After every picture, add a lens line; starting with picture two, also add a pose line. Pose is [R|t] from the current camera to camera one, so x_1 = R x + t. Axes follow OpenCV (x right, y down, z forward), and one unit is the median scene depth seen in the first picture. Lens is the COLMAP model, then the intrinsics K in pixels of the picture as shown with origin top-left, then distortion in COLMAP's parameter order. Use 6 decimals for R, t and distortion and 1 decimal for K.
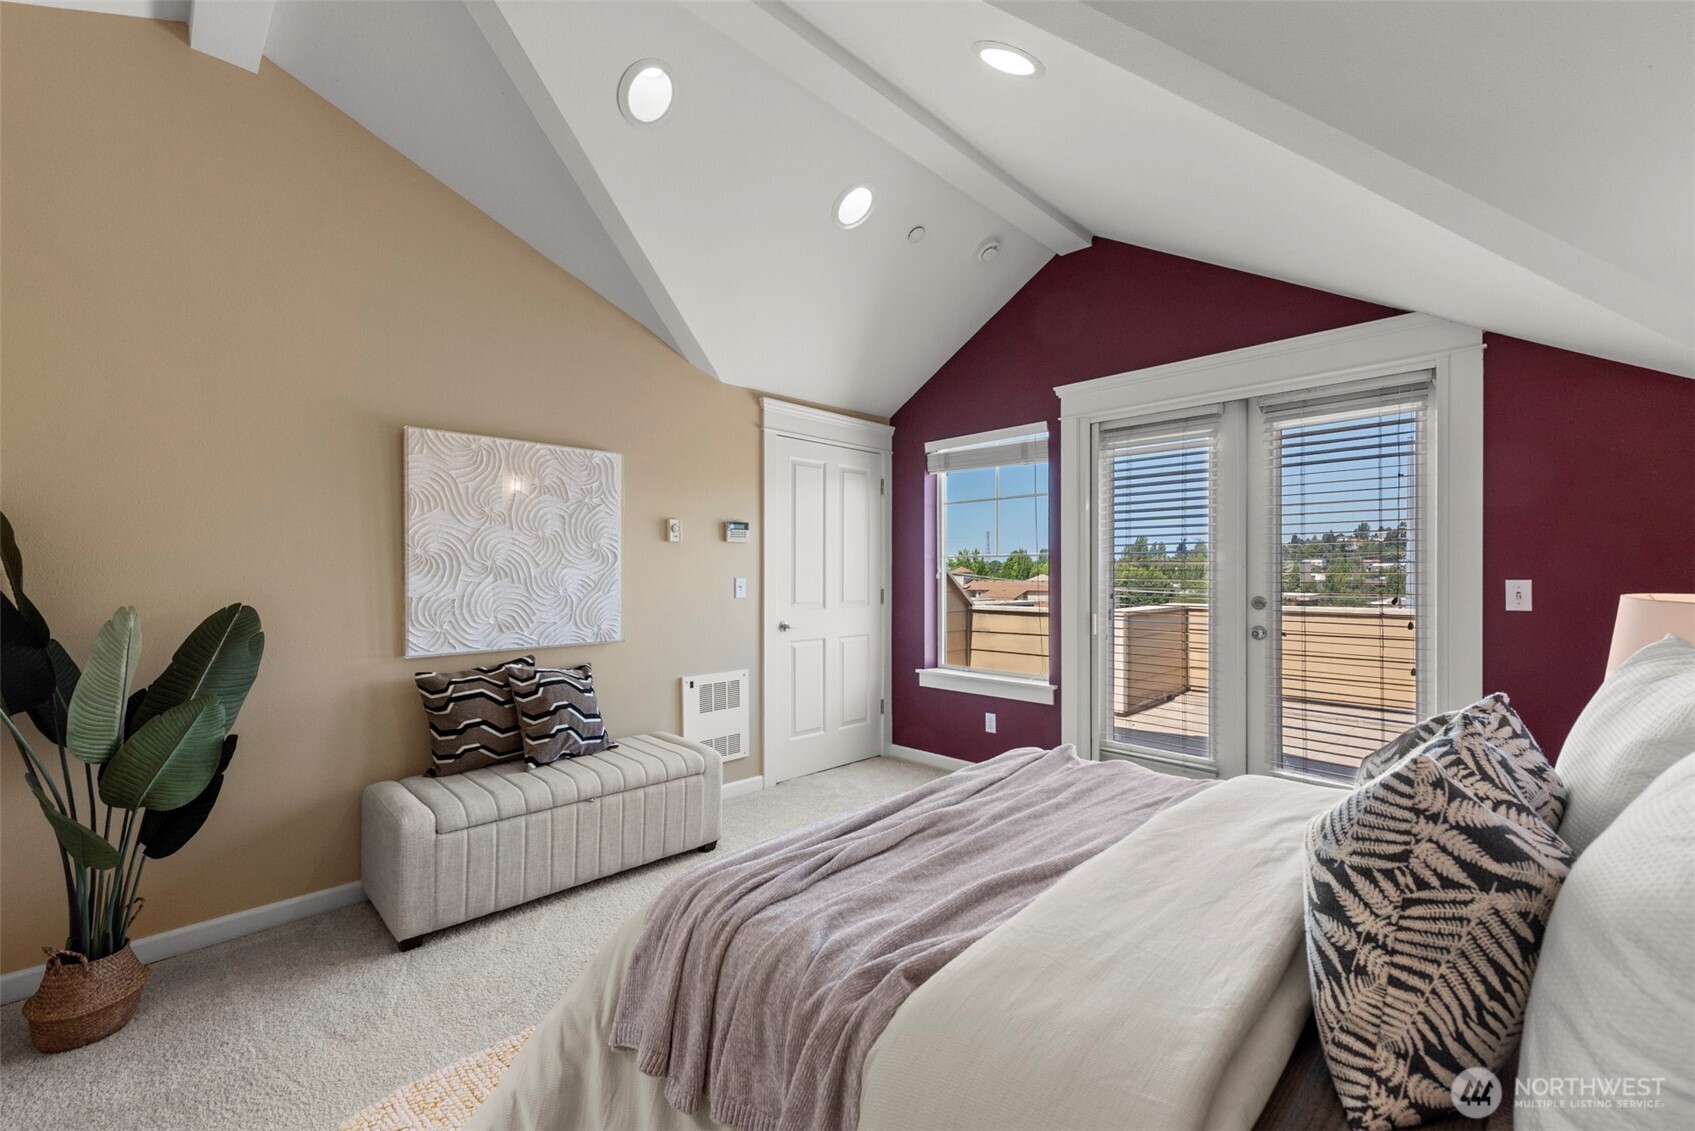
lens RADIAL K [[670.1, 0, 841.6], [0, 670.1, 567.4], [0, 0, 1]] dist [-0.001371, -0.000167]
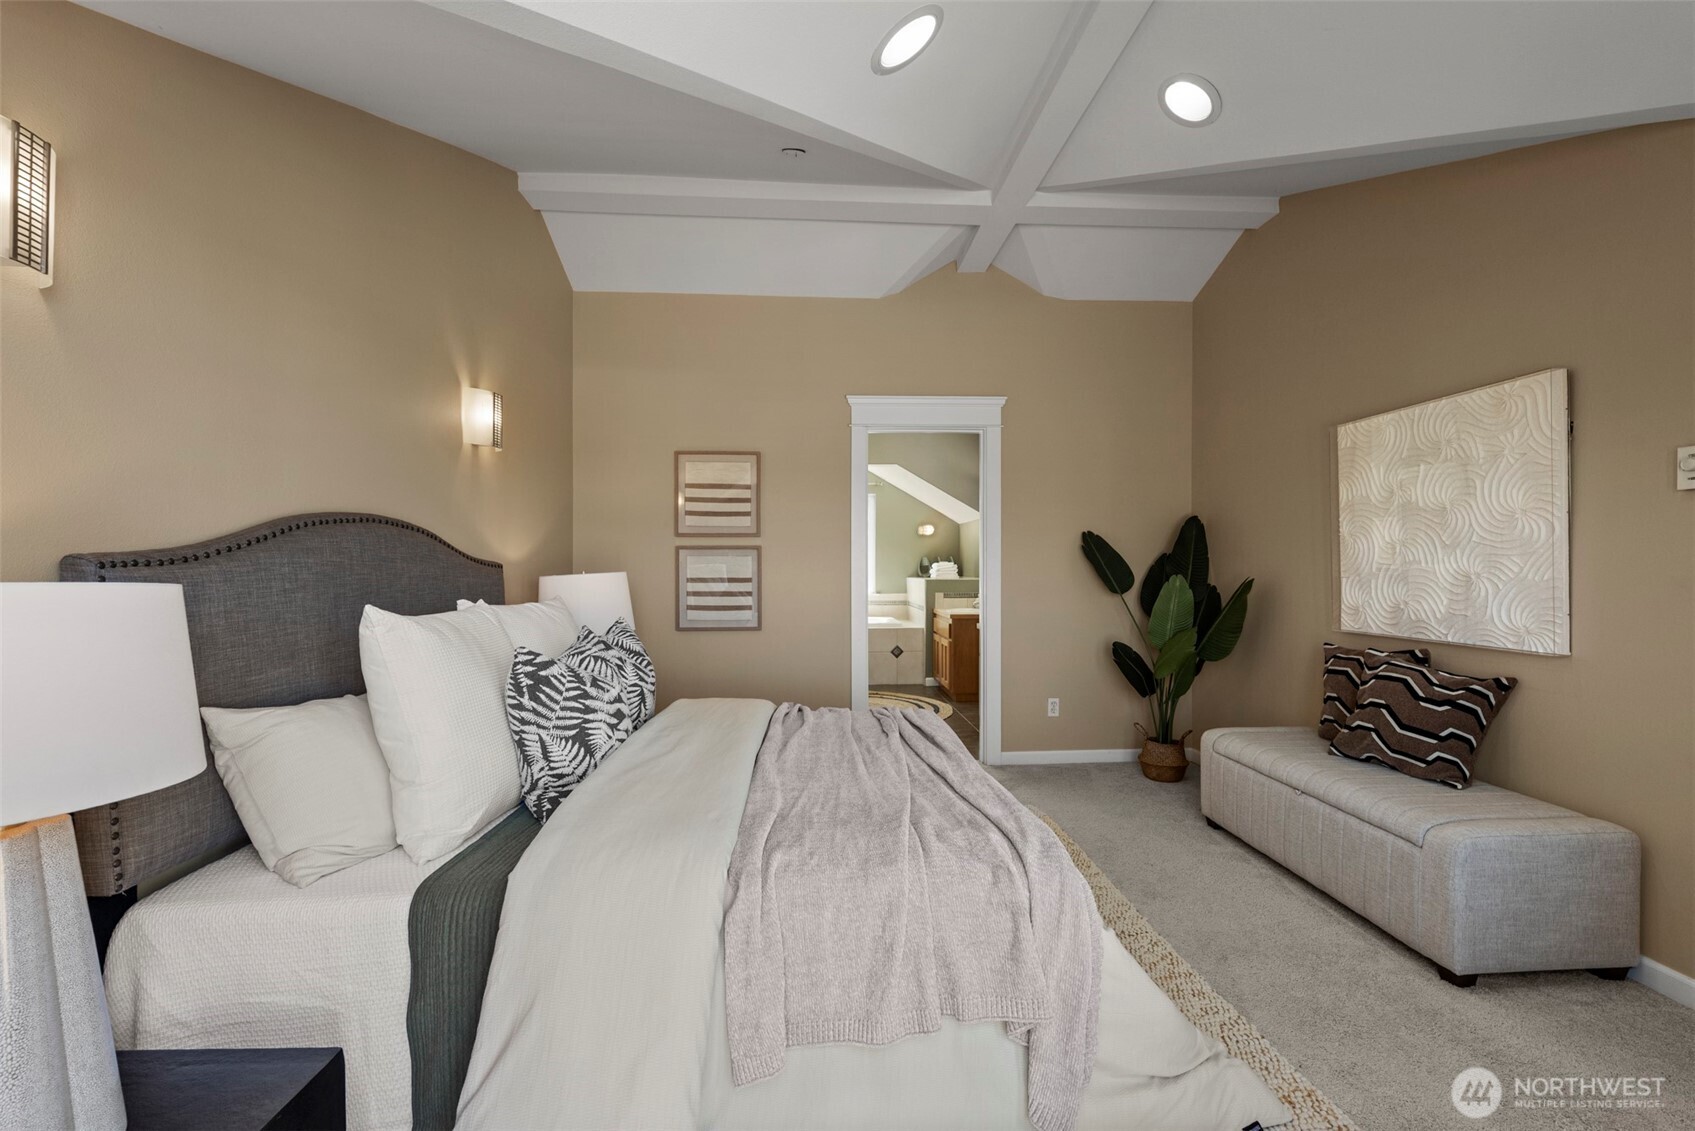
lens RADIAL K [[717.6, 0, 845.5], [0, 717.6, 563.7], [0, 0, 1]] dist [0.000165, -0.000017]
pose [[-0.655537, 0.006430, -0.755136, 0.873837], [0.013019, 0.999911, -0.002788, 0.016802], [0.755051, -0.011659, -0.655563, 1.255730]]
